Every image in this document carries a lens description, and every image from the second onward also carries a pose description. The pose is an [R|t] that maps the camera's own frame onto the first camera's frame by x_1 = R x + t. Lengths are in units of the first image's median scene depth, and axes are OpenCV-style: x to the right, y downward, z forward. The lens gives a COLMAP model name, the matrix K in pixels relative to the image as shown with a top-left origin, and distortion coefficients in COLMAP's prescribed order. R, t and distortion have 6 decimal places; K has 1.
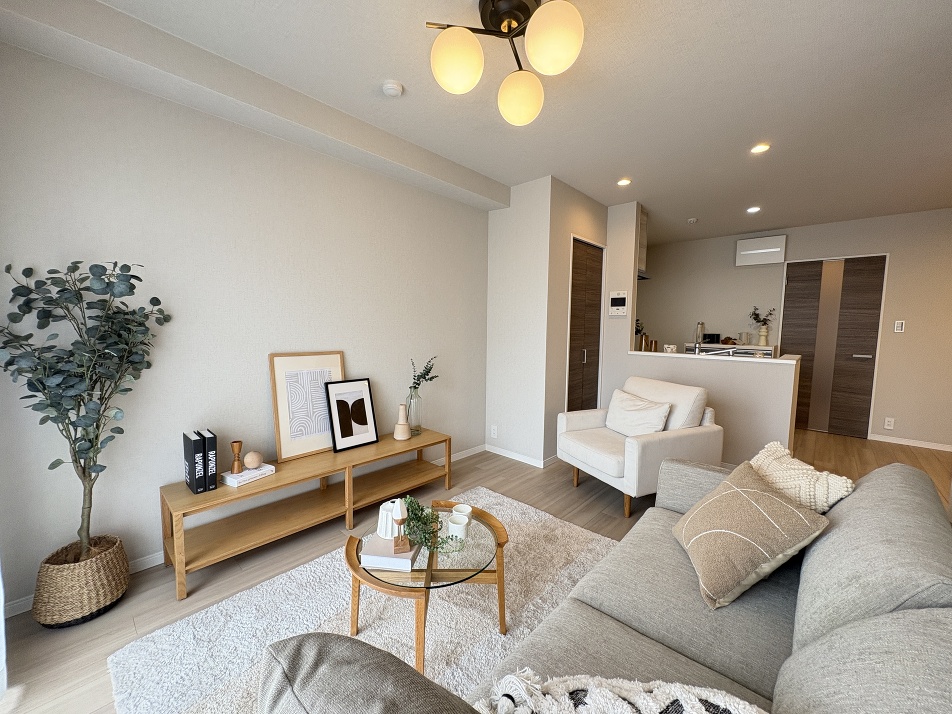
lens RADIAL K [[384.5, 0, 476.0], [0, 384.5, 357.0], [0, 0, 1]] dist [-0.000963, -0.000382]
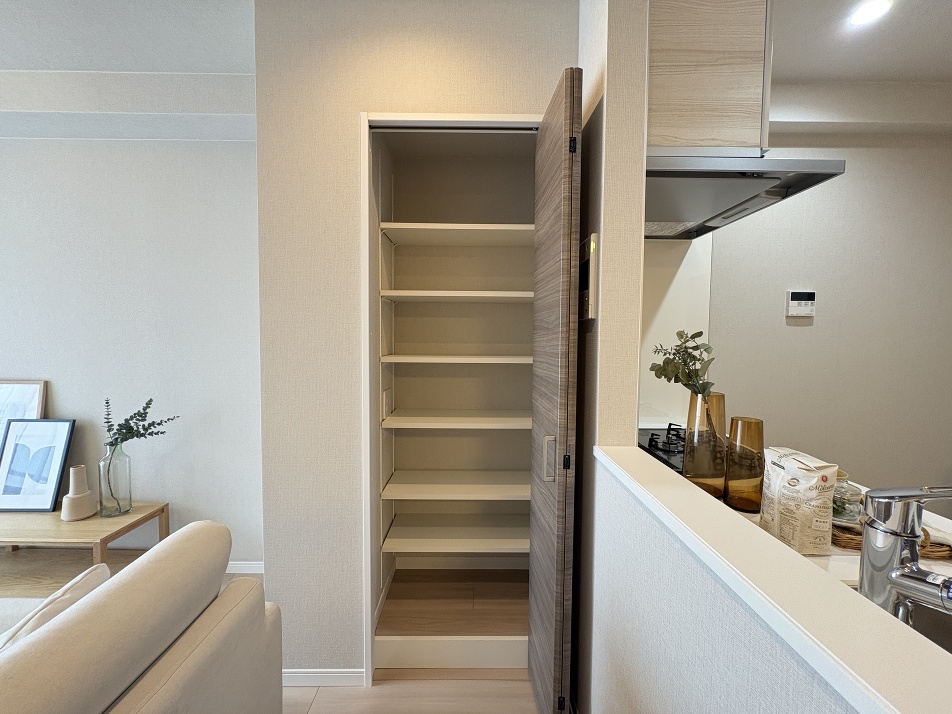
lens RADIAL K [[384.5, 0, 476.0], [0, 384.5, 357.0], [0, 0, 1]] dist [-0.000963, -0.000382]
pose [[0.678093, 0.032233, -0.734269, 0.224219], [-0.071541, 0.997188, -0.022294, -0.029694], [0.731486, 0.067648, 0.678493, 0.309513]]
